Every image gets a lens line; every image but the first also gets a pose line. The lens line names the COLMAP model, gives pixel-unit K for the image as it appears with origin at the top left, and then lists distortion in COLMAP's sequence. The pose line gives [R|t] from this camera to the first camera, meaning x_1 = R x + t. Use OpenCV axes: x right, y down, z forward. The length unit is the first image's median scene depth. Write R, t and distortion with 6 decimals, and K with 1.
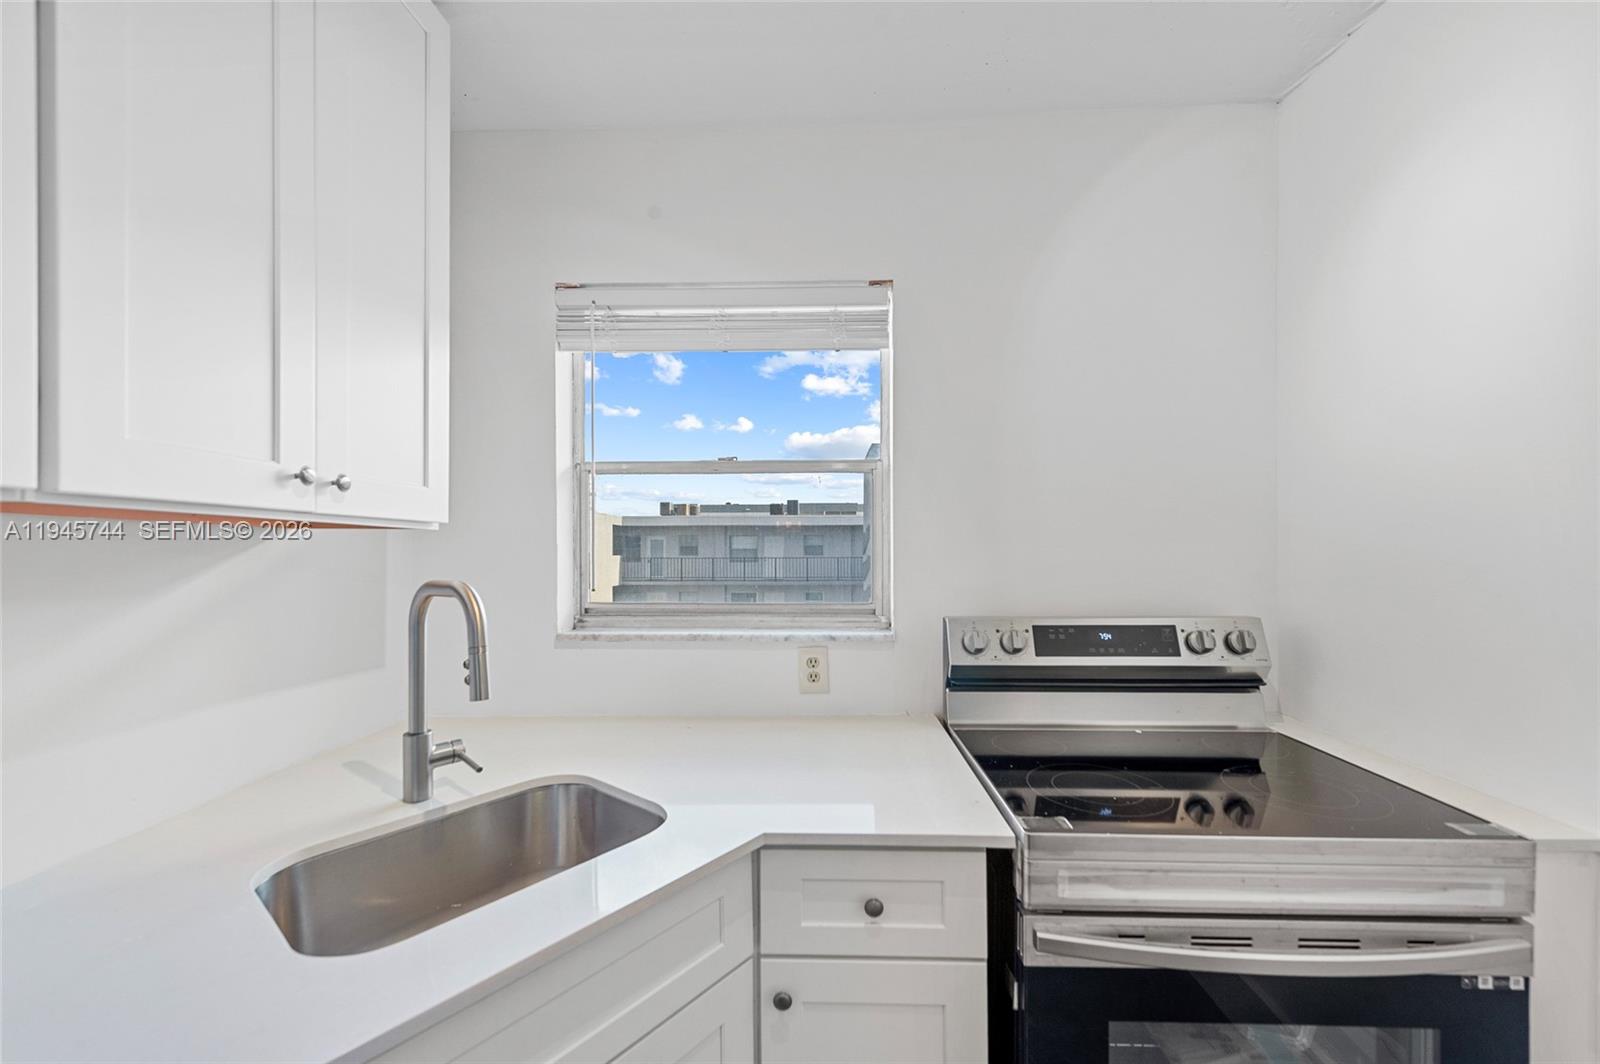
lens RADIAL K [[627.5, 0, 791.0], [0, 627.5, 551.4], [0, 0, 1]] dist [0.006459, -0.001461]
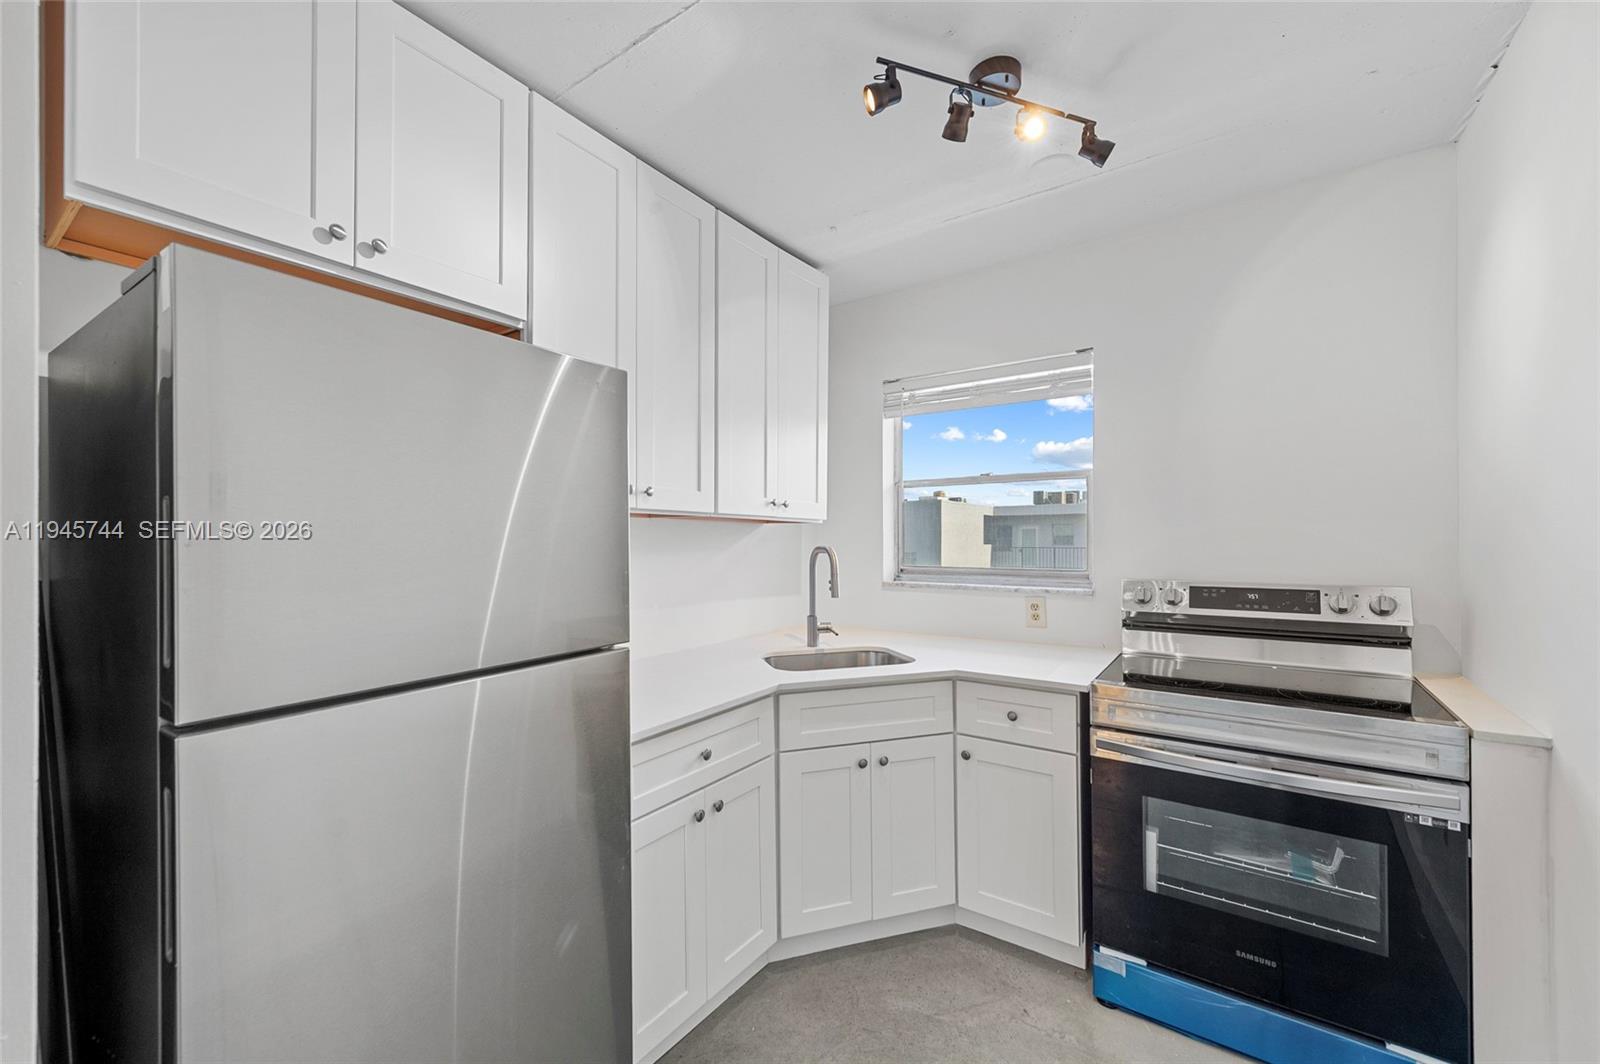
lens RADIAL K [[627.5, 0, 799.3], [0, 627.5, 540.9], [0, 0, 1]] dist [0.006459, -0.001461]
pose [[0.838606, 0.002831, -0.544731, 0.425031], [-0.003253, 0.999995, 0.000190, 0.020213], [0.544729, 0.001612, 0.838611, -0.655893]]
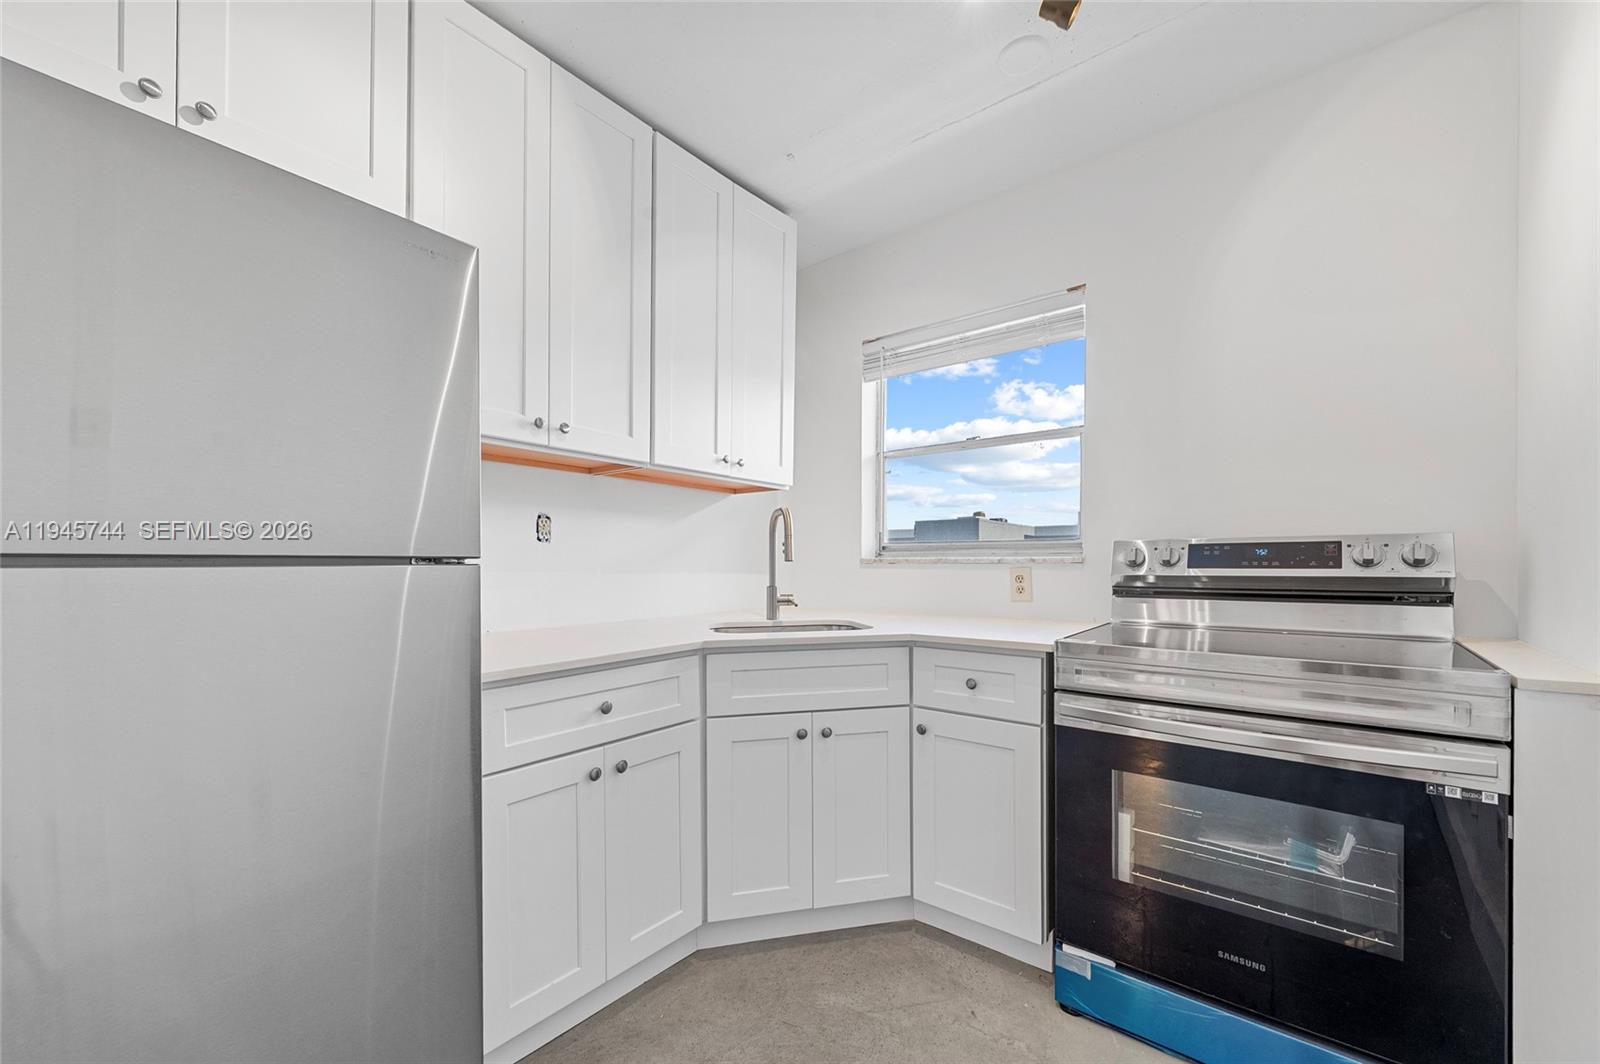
lens RADIAL K [[627.5, 0, 798.7], [0, 627.5, 571.6], [0, 0, 1]] dist [0.006459, -0.001461]
pose [[0.799349, 0.010564, -0.600774, 0.521665], [-0.007552, 0.999943, 0.007535, 0.170745], [0.600820, -0.001486, 0.799383, -0.429387]]
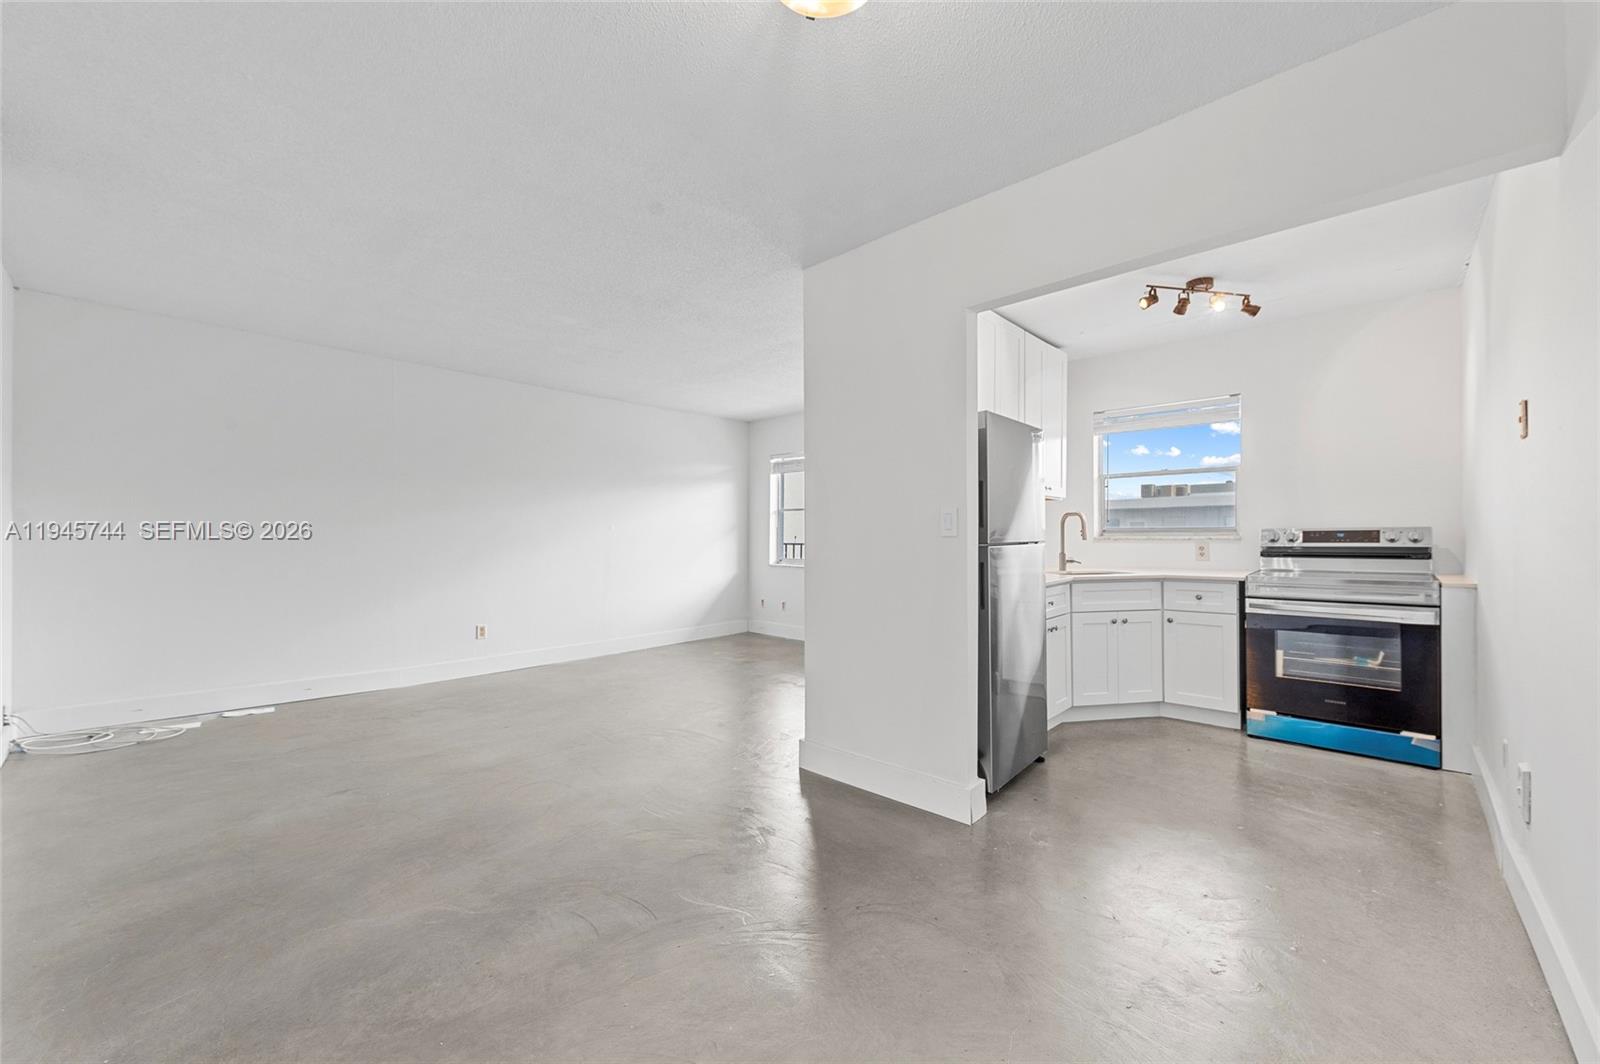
lens RADIAL K [[627.5, 0, 793.4], [0, 627.5, 541.9], [0, 0, 1]] dist [0.006459, -0.001461]
pose [[0.757268, 0.004703, -0.653087, 0.494492], [-0.001387, 0.999983, 0.005594, 0.153447], [0.653103, -0.003330, 0.757262, -2.231285]]
